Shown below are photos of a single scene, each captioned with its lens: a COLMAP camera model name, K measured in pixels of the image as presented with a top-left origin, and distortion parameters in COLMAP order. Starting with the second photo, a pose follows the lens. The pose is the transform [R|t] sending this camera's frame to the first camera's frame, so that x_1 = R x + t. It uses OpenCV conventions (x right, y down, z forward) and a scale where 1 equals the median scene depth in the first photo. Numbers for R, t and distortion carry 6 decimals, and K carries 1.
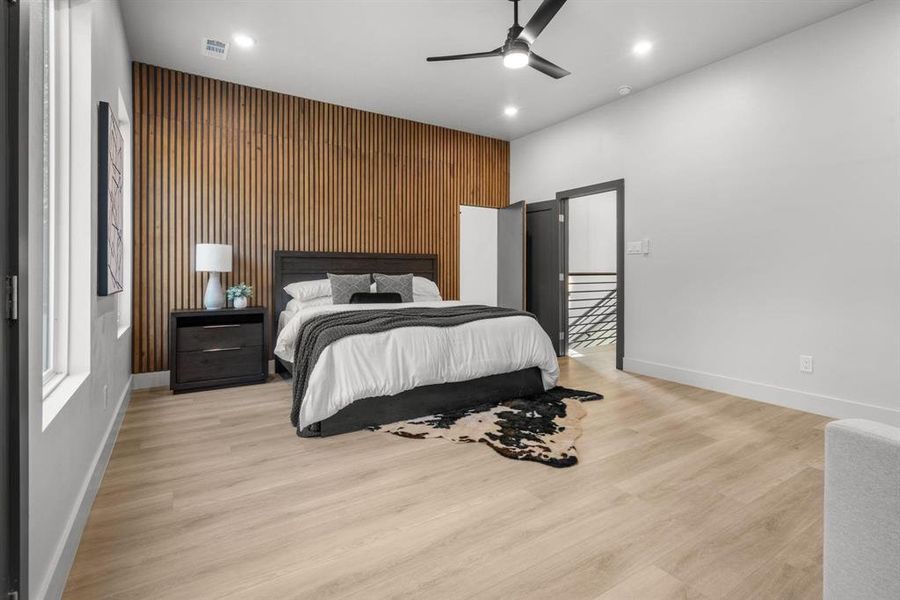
lens RADIAL K [[421.4, 0, 447.3], [0, 421.4, 277.3], [0, 0, 1]] dist [-0.010199, 0.000893]
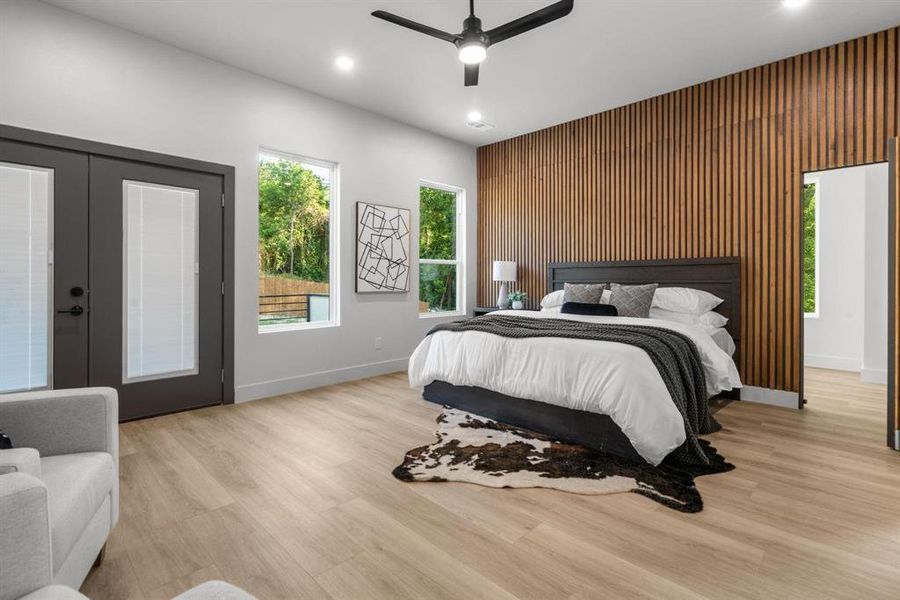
lens RADIAL K [[421.4, 0, 449.3], [0, 421.4, 284.7], [0, 0, 1]] dist [-0.010199, 0.000893]
pose [[0.237218, 0.007982, -0.971424, 1.011863], [-0.011803, 0.999916, 0.005334, -0.009346], [0.971385, 0.010201, 0.237292, 0.696276]]
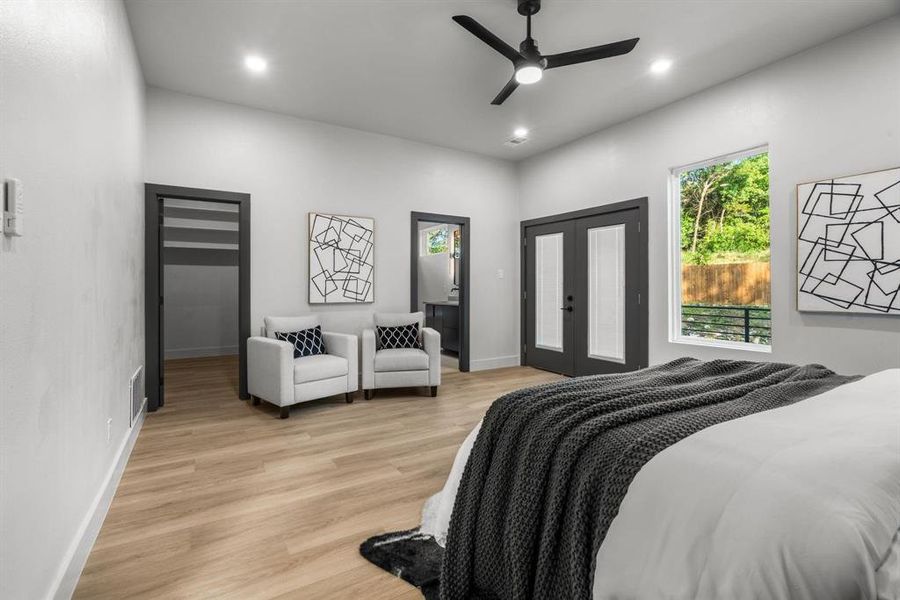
lens RADIAL K [[421.4, 0, 446.6], [0, 421.4, 283.8], [0, 0, 1]] dist [-0.010199, 0.000893]
pose [[-0.999952, -0.000111, 0.009788, 0.323211], [-0.000076, 0.999994, 0.003591, -0.044992], [-0.009788, 0.003590, -0.999946, 1.868057]]
